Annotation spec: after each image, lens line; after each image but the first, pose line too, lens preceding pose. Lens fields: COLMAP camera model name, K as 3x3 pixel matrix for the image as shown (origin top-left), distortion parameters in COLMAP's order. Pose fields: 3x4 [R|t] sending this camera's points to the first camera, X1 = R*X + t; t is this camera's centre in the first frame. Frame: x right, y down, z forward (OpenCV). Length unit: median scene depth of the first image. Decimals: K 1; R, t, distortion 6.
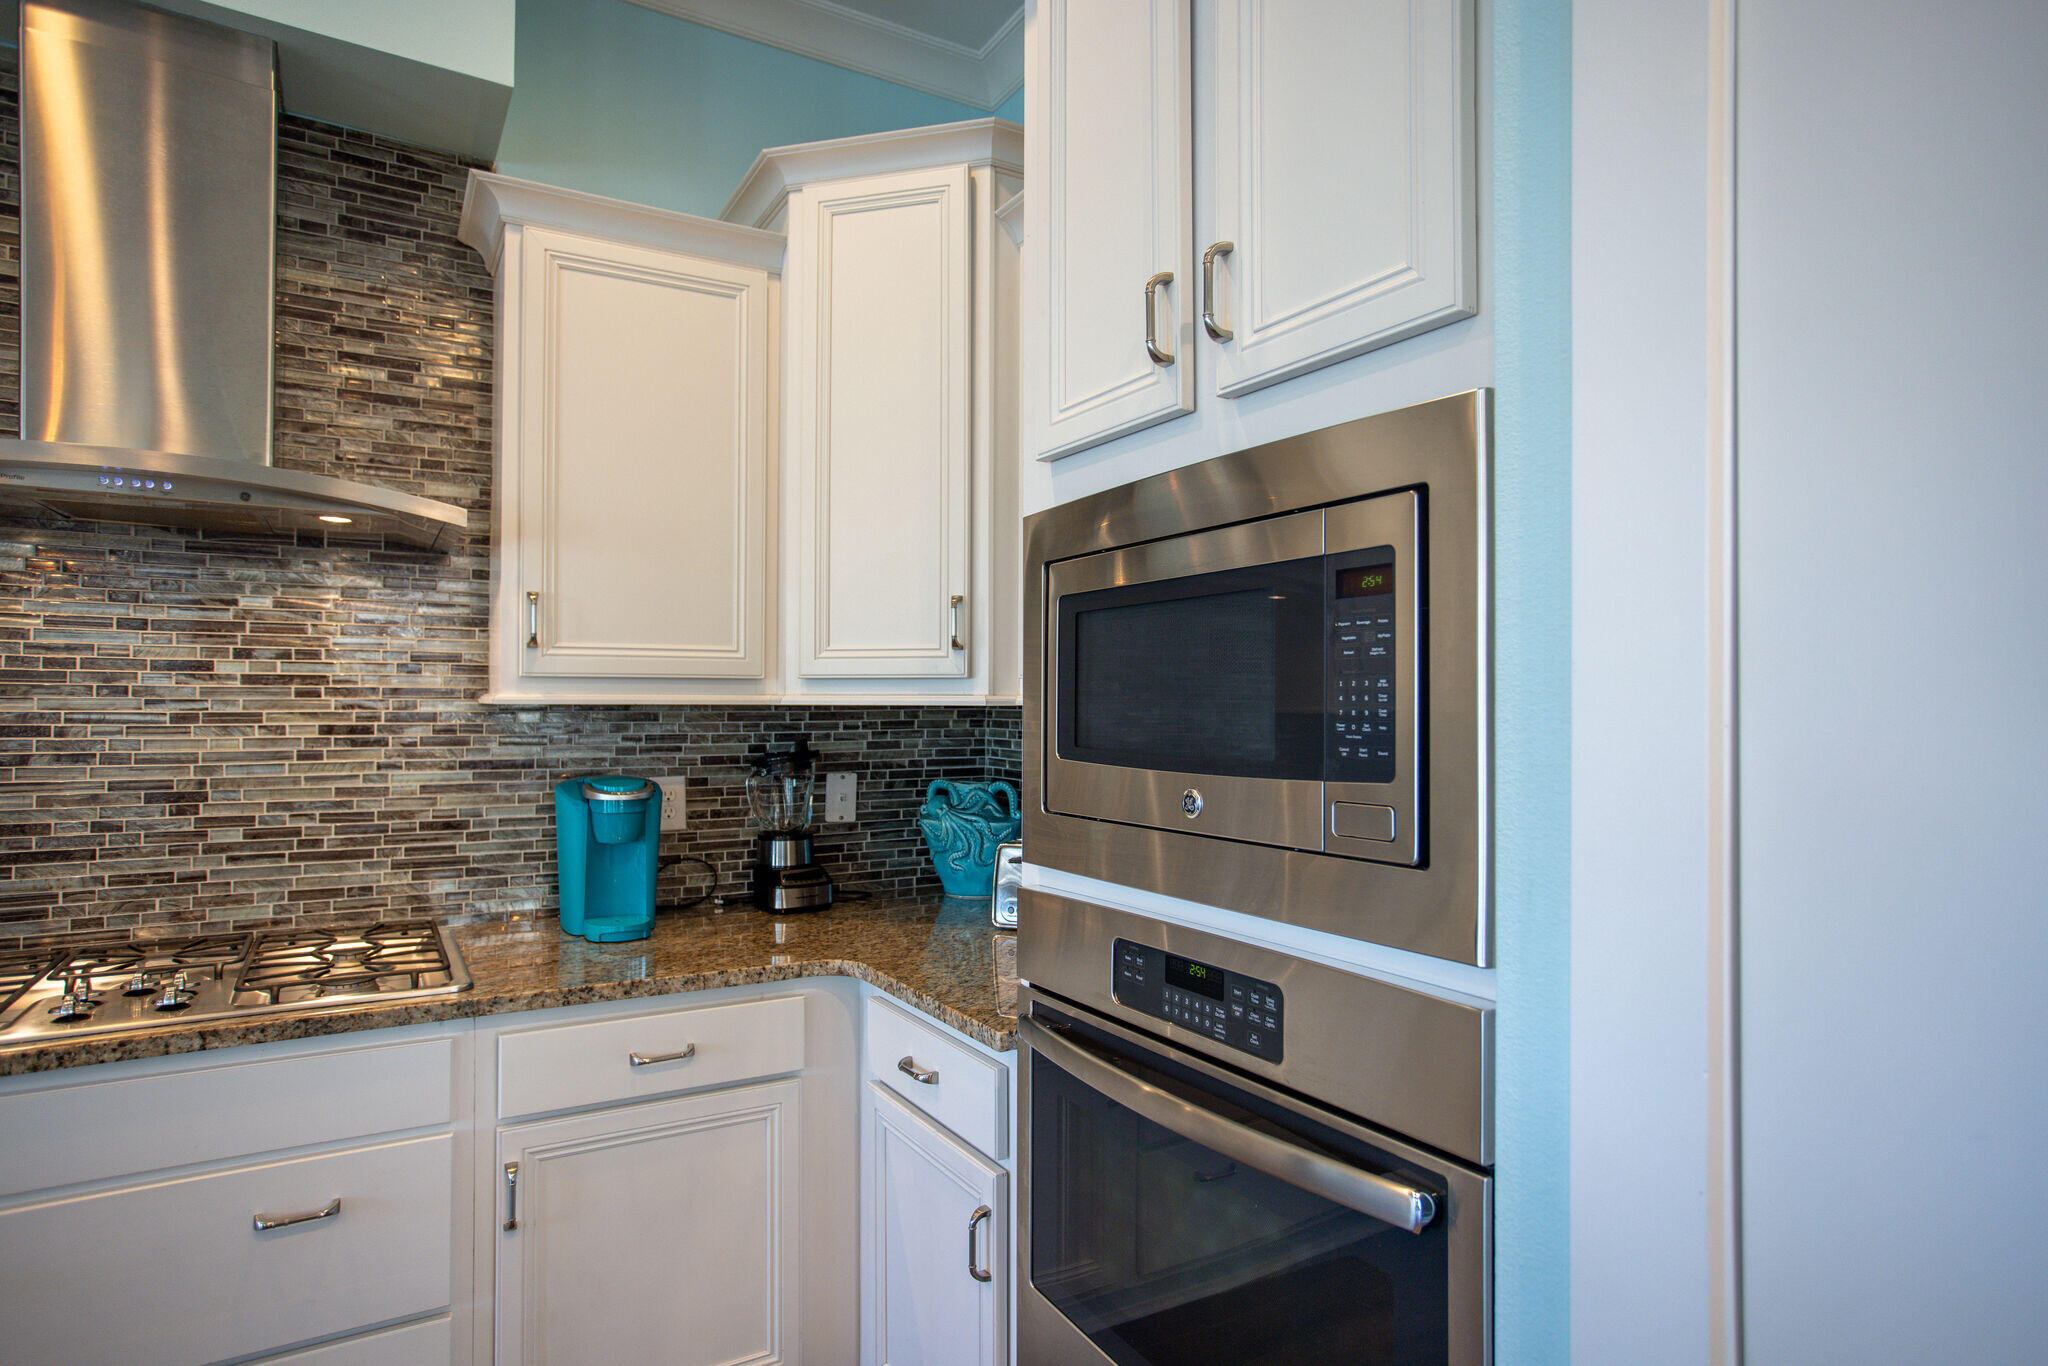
lens RADIAL K [[1128.6, 0, 1007.9], [0, 1128.6, 684.9], [0, 0, 1]] dist [-0.017379, 0.015626]
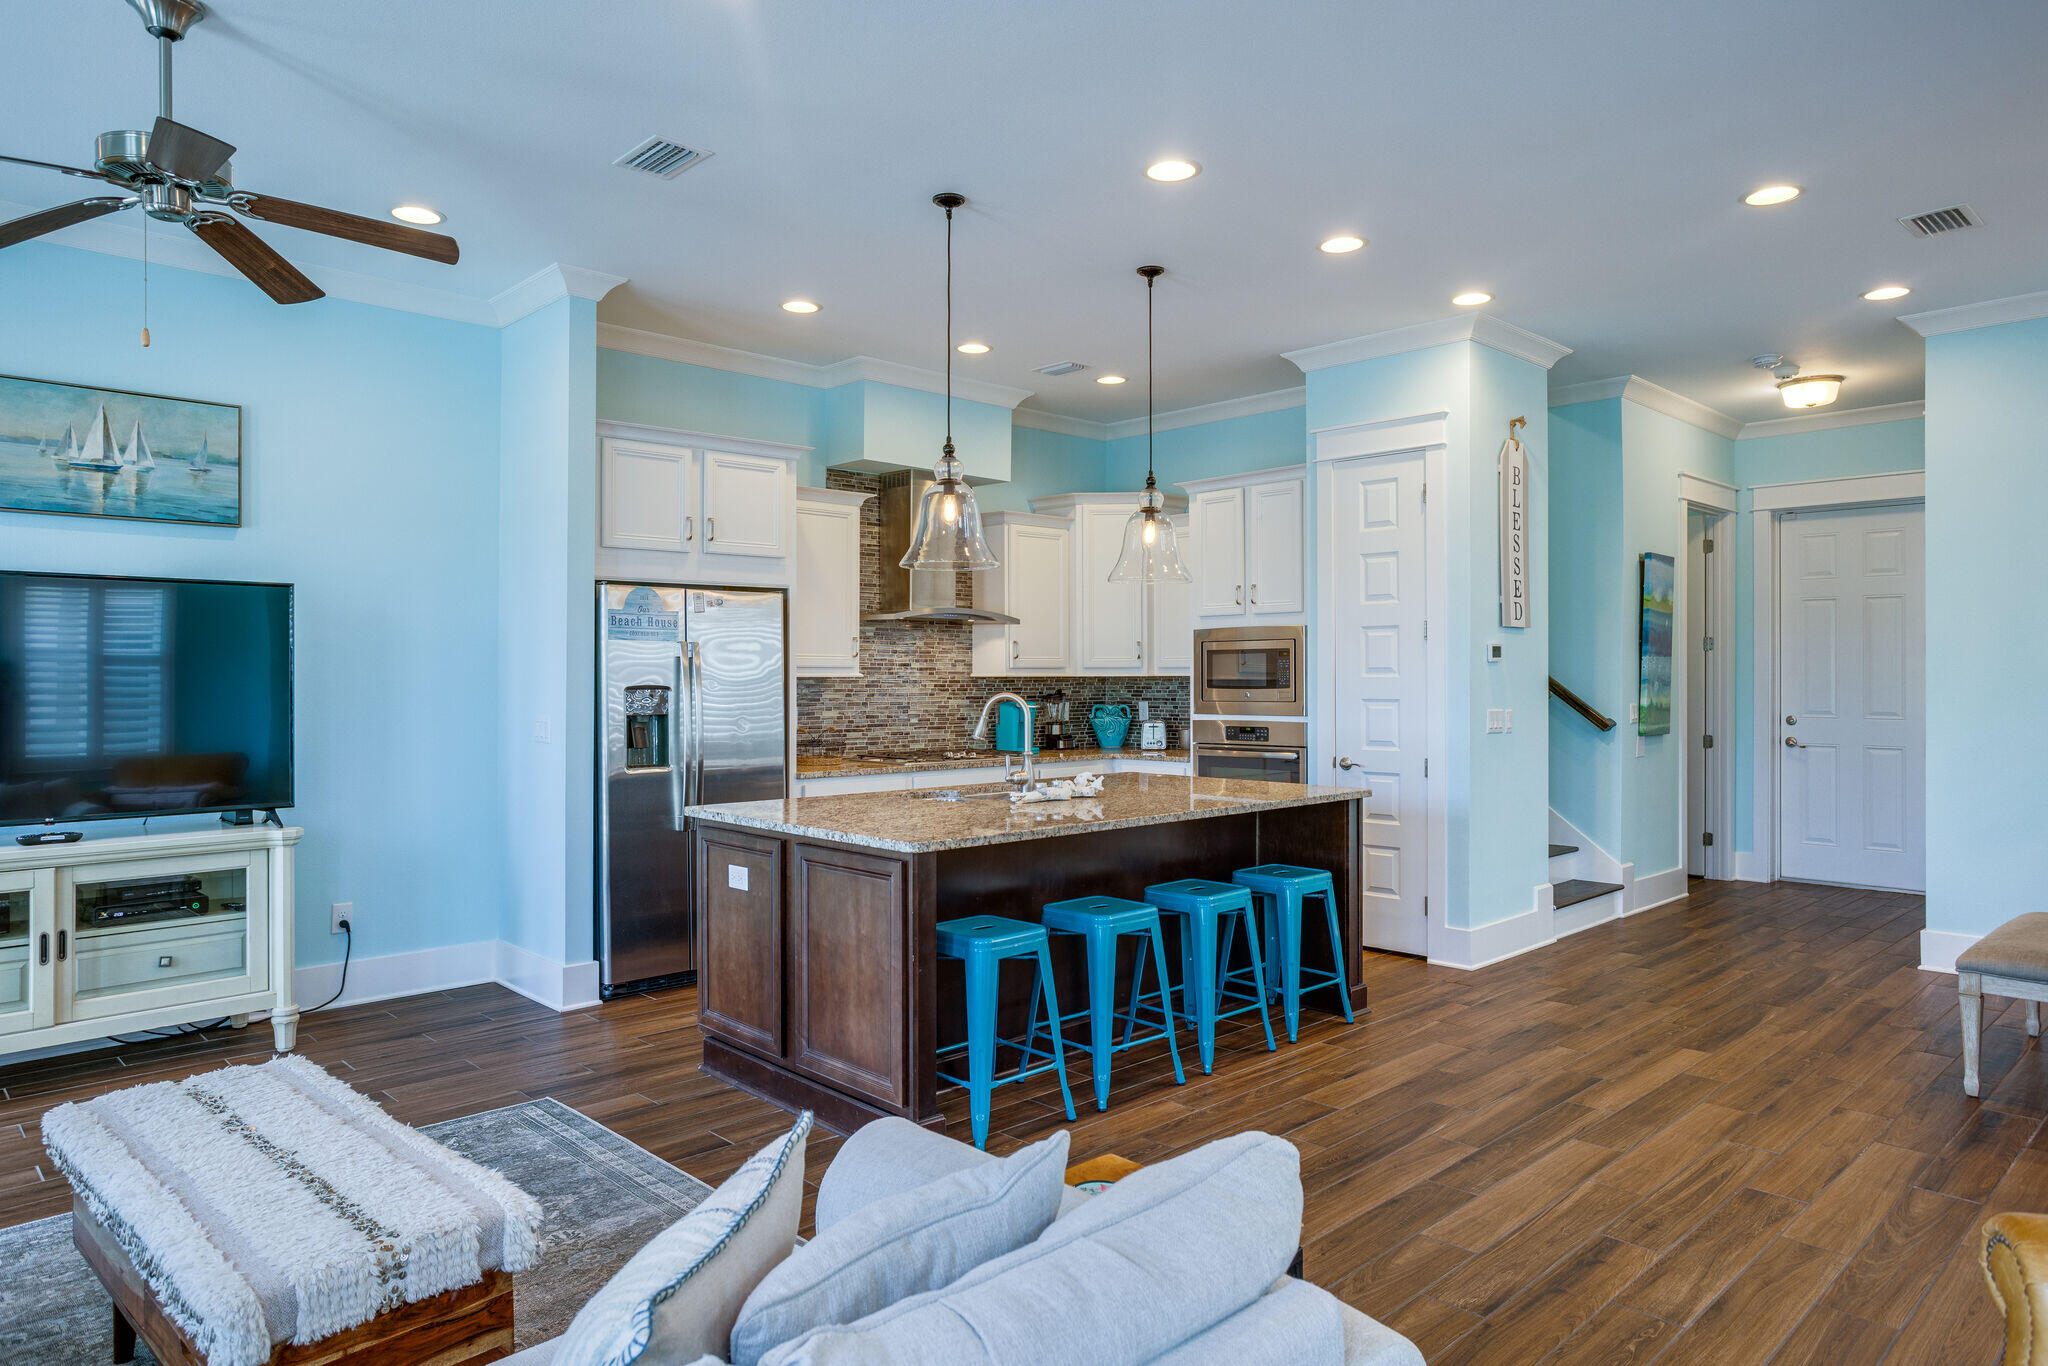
lens RADIAL K [[1324.5, 0, 1008.4], [0, 1324.5, 652.3], [0, 0, 1]] dist [-0.015046, -0.001449]
pose [[0.971667, -0.001801, 0.236348, -1.250266], [0.001998, 0.999998, -0.000597, -0.046649], [-0.236346, 0.001052, 0.971668, -2.471420]]
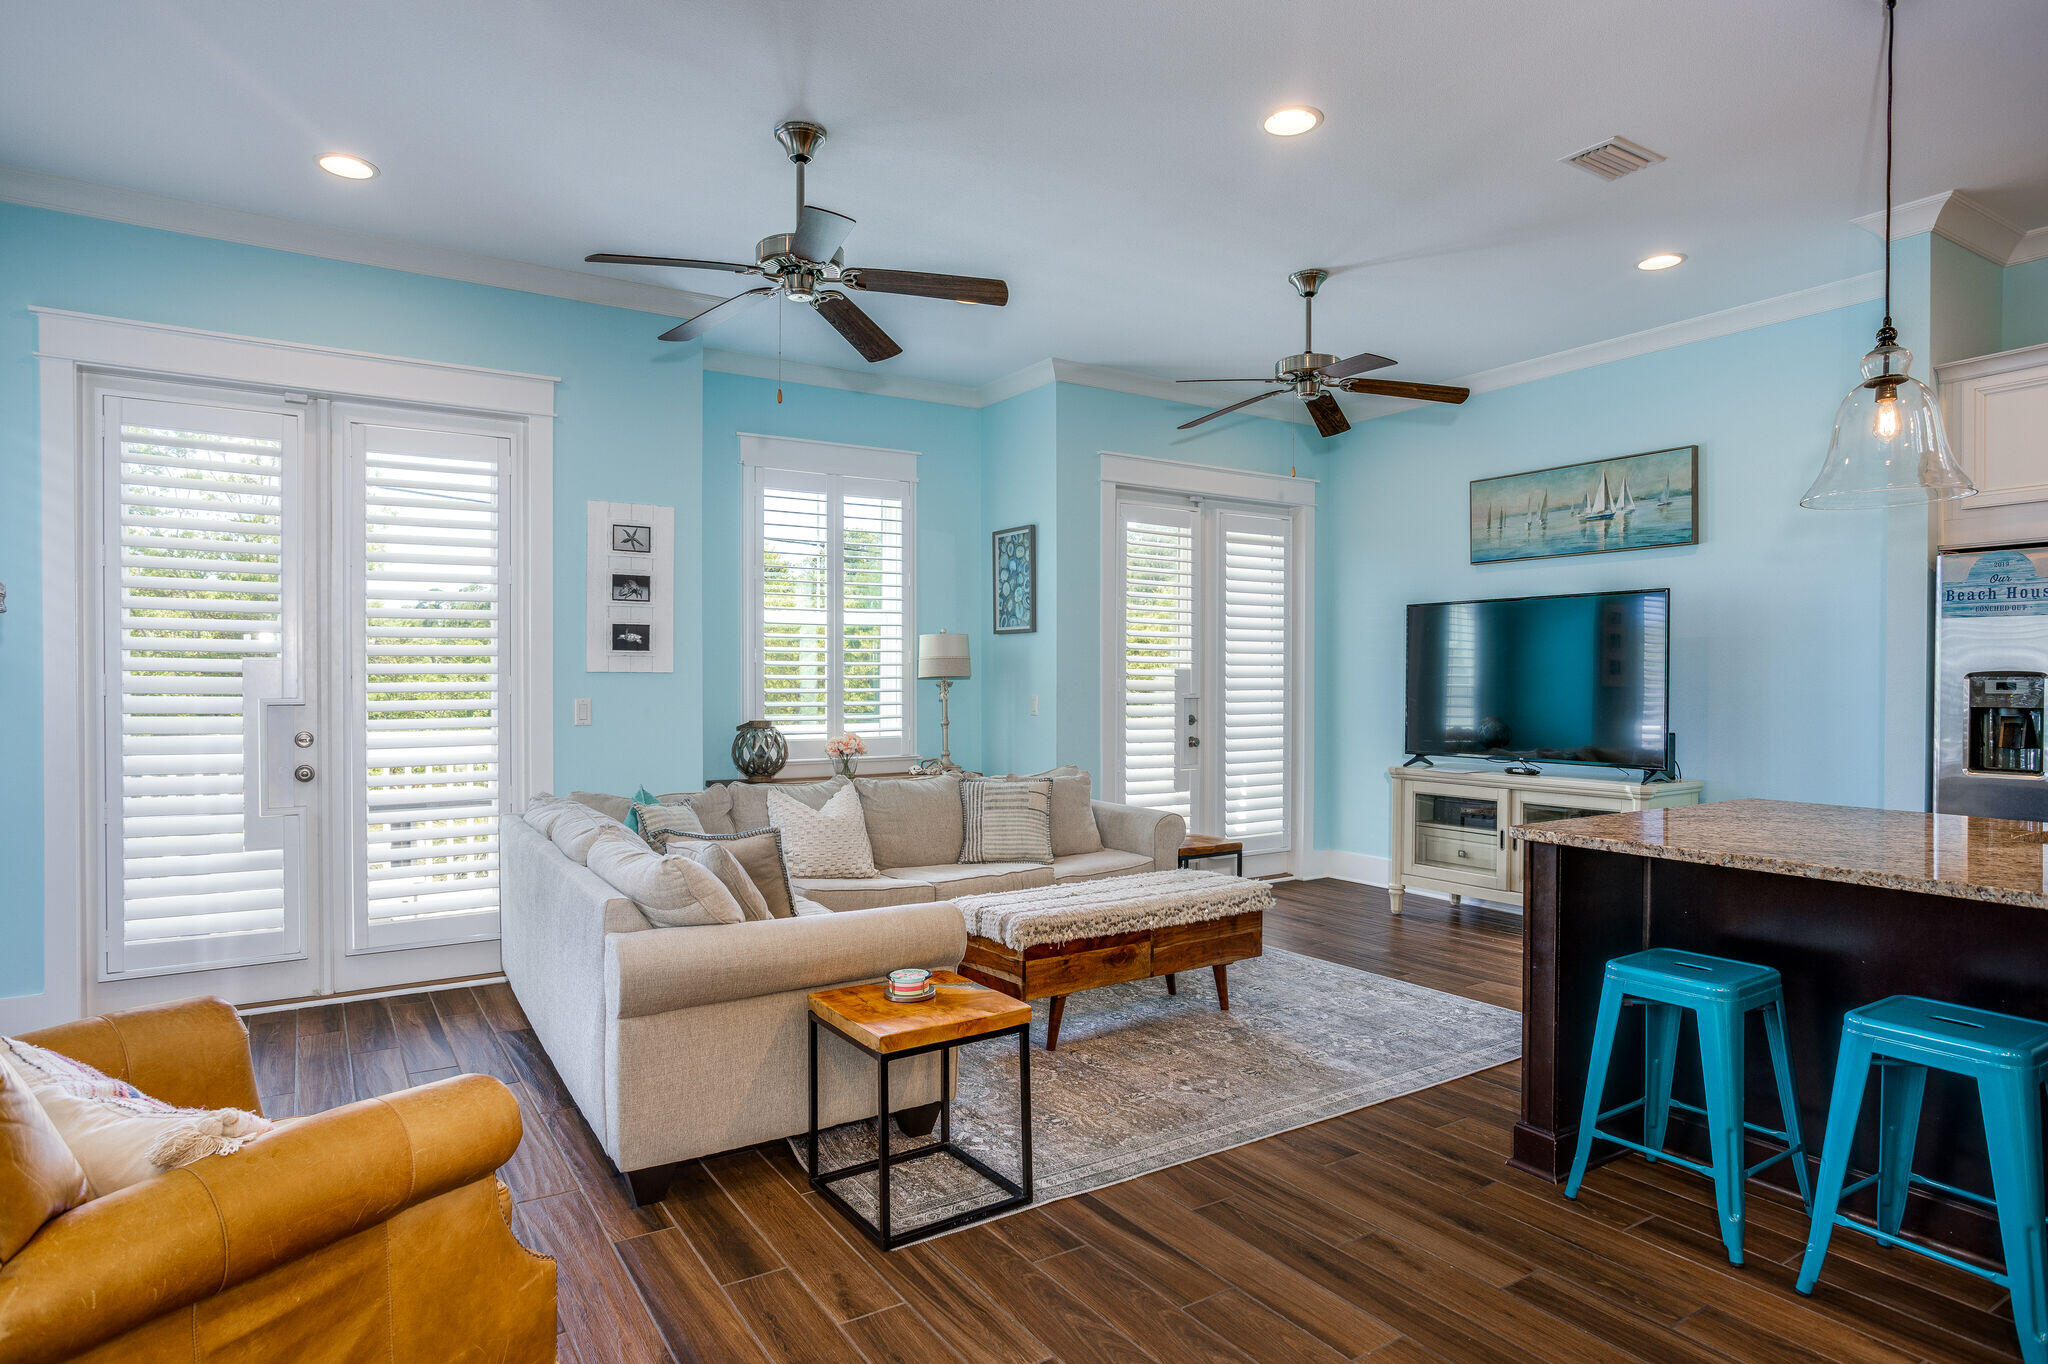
lens RADIAL K [[1128.6, 0, 1029.2], [0, 1128.6, 690.3], [0, 0, 1]] dist [-0.017379, 0.015626]
pose [[0.046311, 0.005636, -0.998911, 0.404286], [0.014860, 0.999870, 0.006331, 0.011499], [0.998817, -0.015137, 0.046221, -1.427257]]
